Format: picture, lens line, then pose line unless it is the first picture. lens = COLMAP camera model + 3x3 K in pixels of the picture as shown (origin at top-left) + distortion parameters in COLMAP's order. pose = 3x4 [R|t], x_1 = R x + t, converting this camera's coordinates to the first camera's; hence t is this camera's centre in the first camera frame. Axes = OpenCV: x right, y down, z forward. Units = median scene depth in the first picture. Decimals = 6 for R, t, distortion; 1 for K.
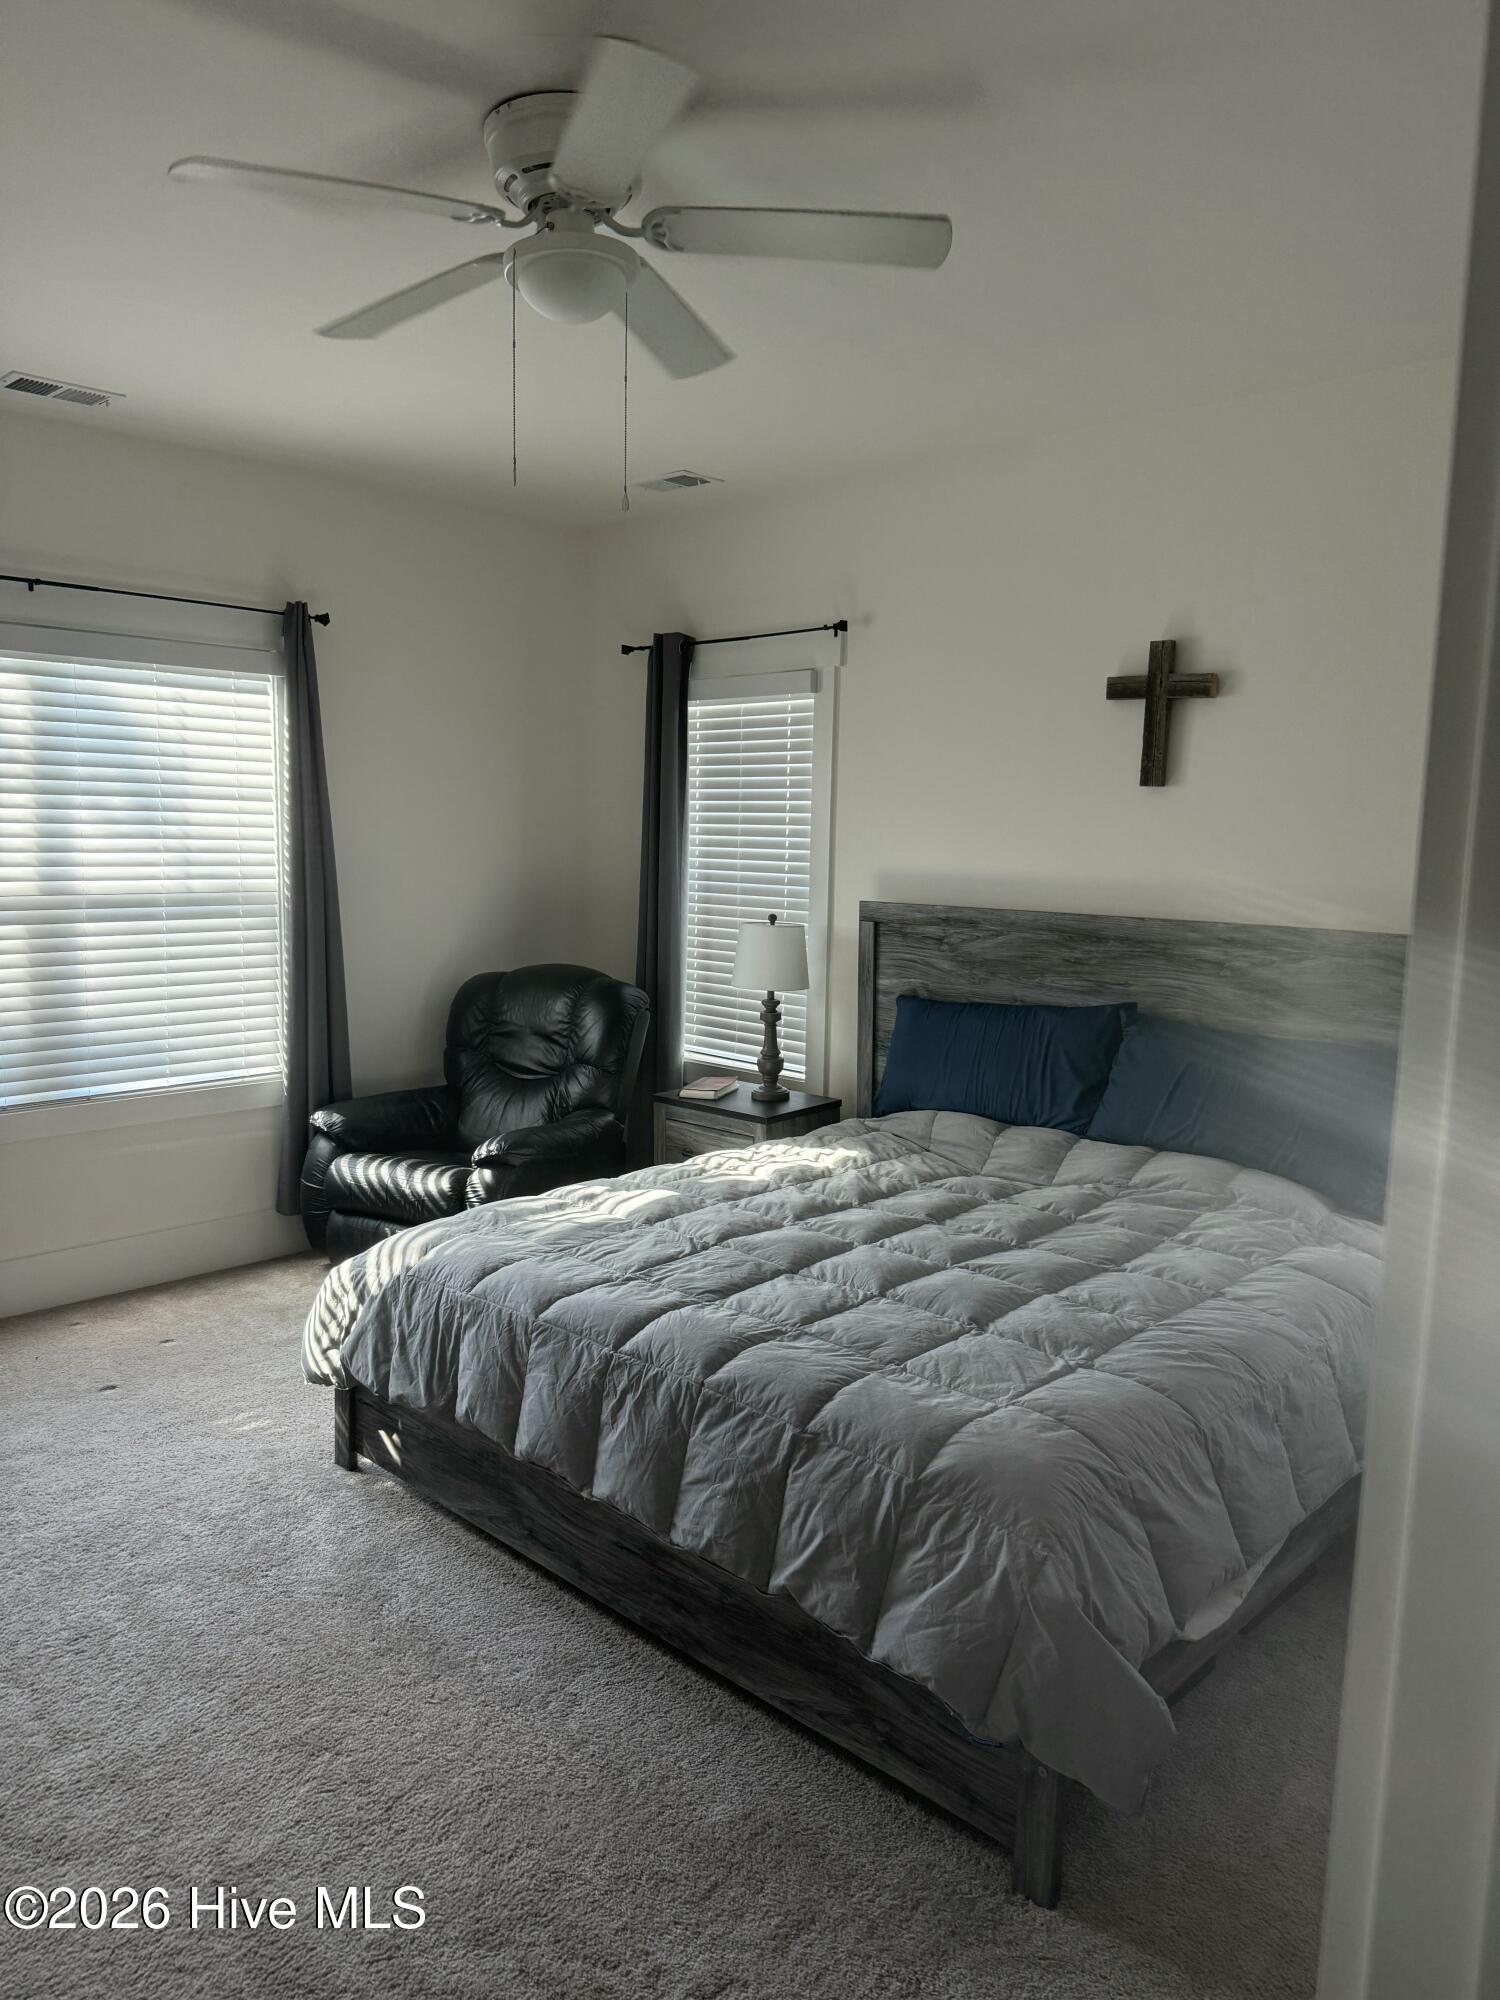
lens RADIAL K [[1397.9, 0, 742.1], [0, 1397.9, 999.4], [0, 0, 1]] dist [0.002296, 0.000197]
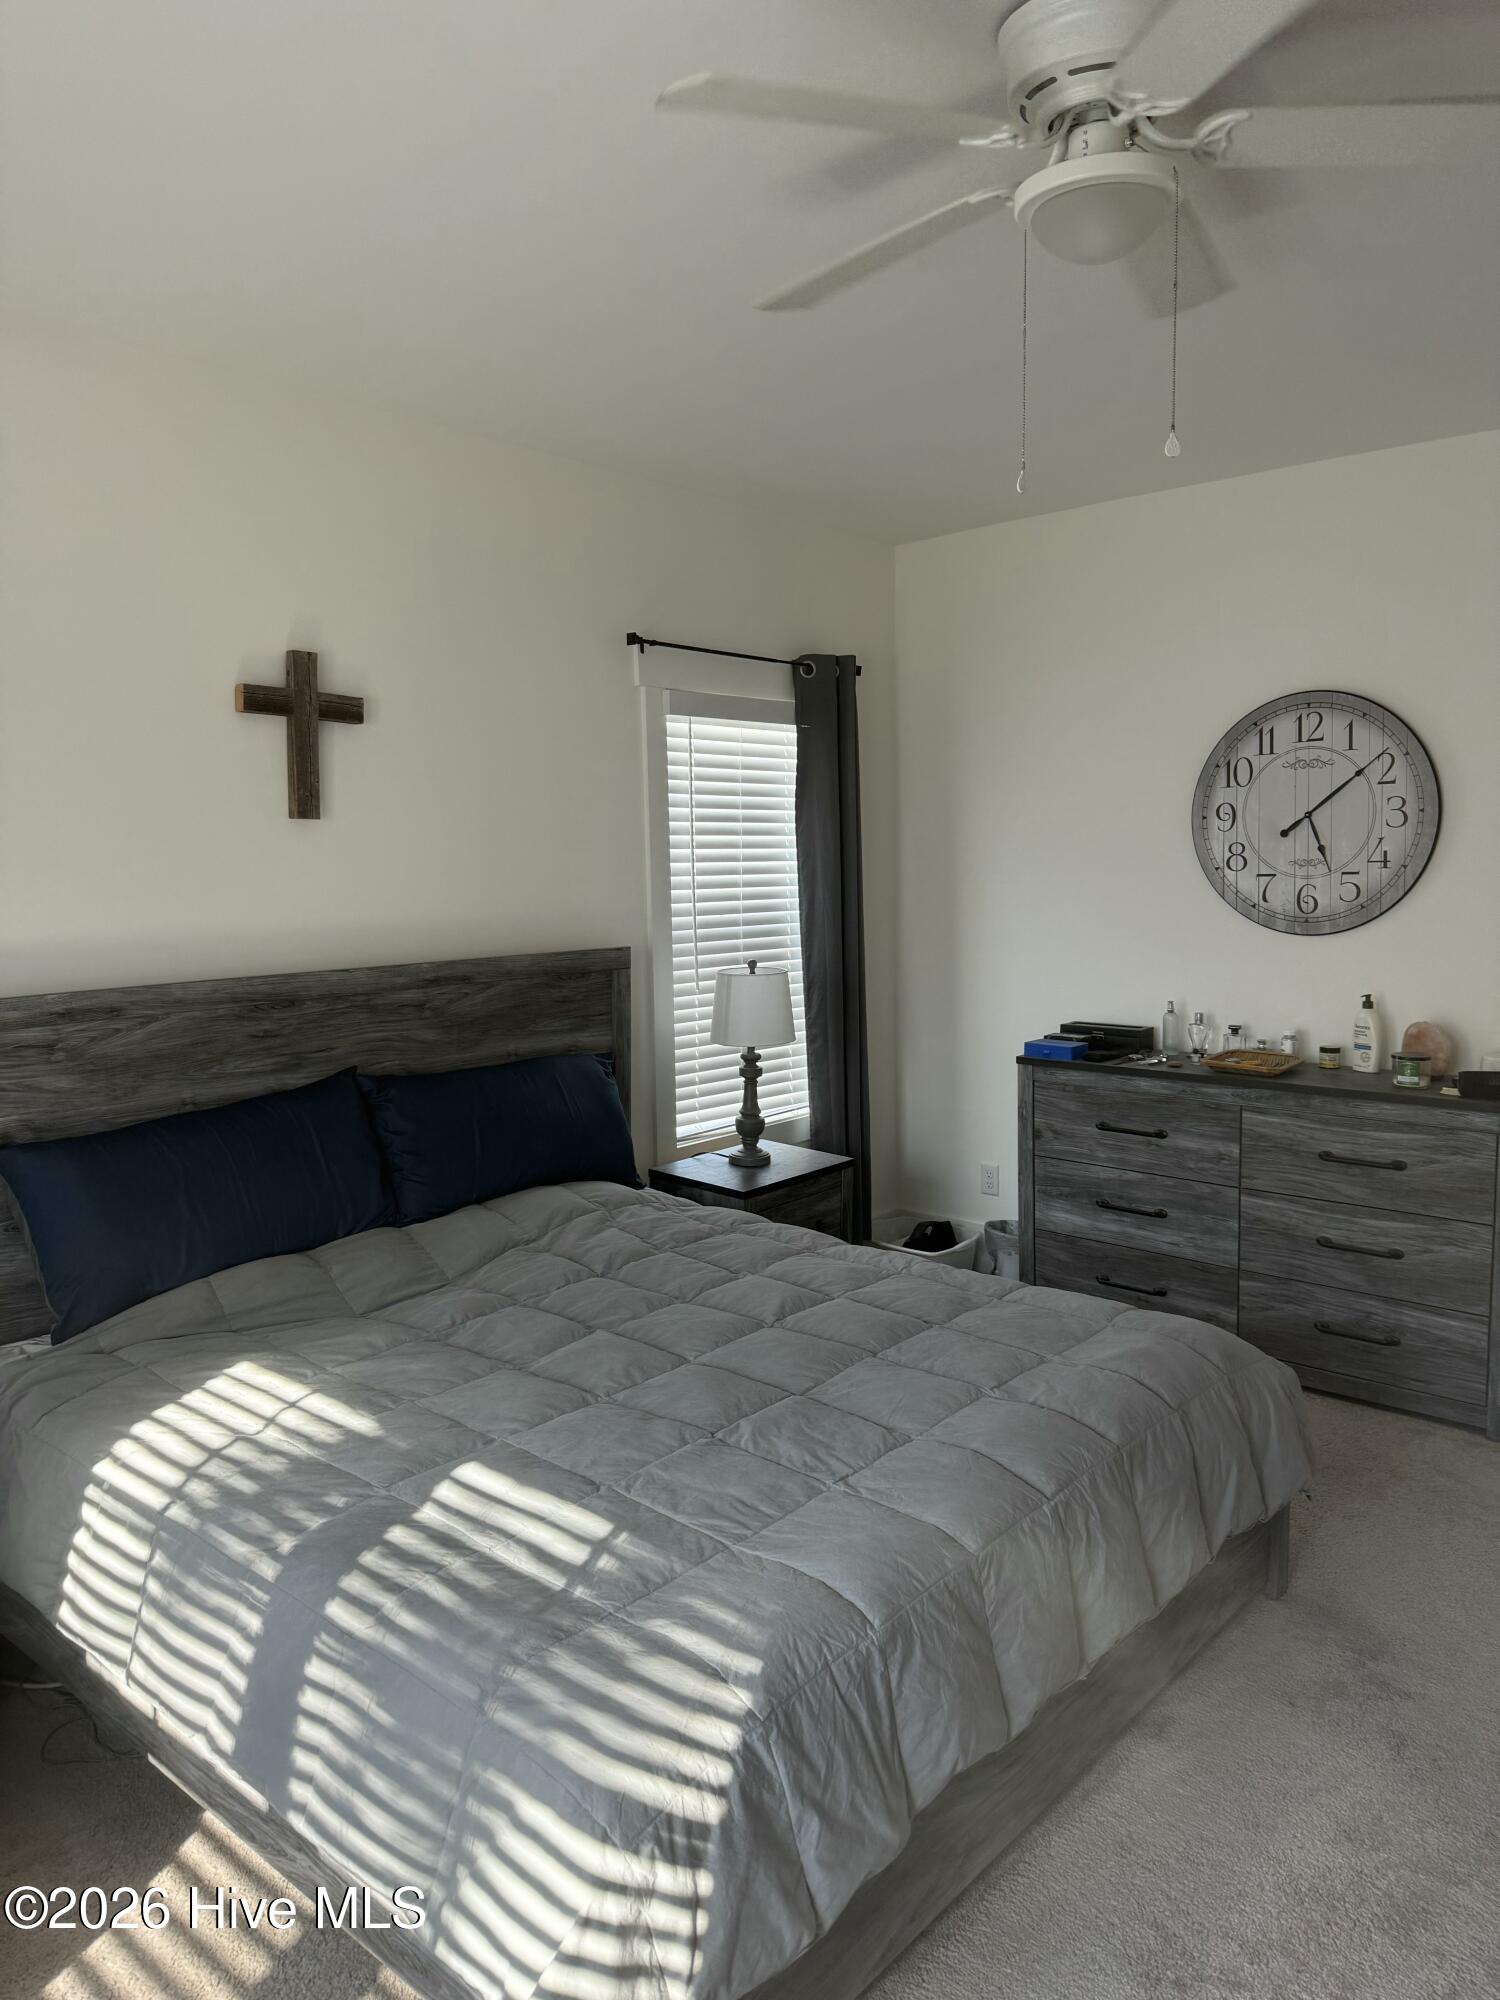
lens RADIAL K [[1397.9, 0, 743.0], [0, 1397.9, 1001.1], [0, 0, 1]] dist [0.002296, 0.000197]
pose [[-0.041972, -0.106700, 0.993405, -0.584043], [0.156011, 0.981385, 0.112001, -0.096296], [-0.986863, 0.159683, -0.024544, 0.772066]]
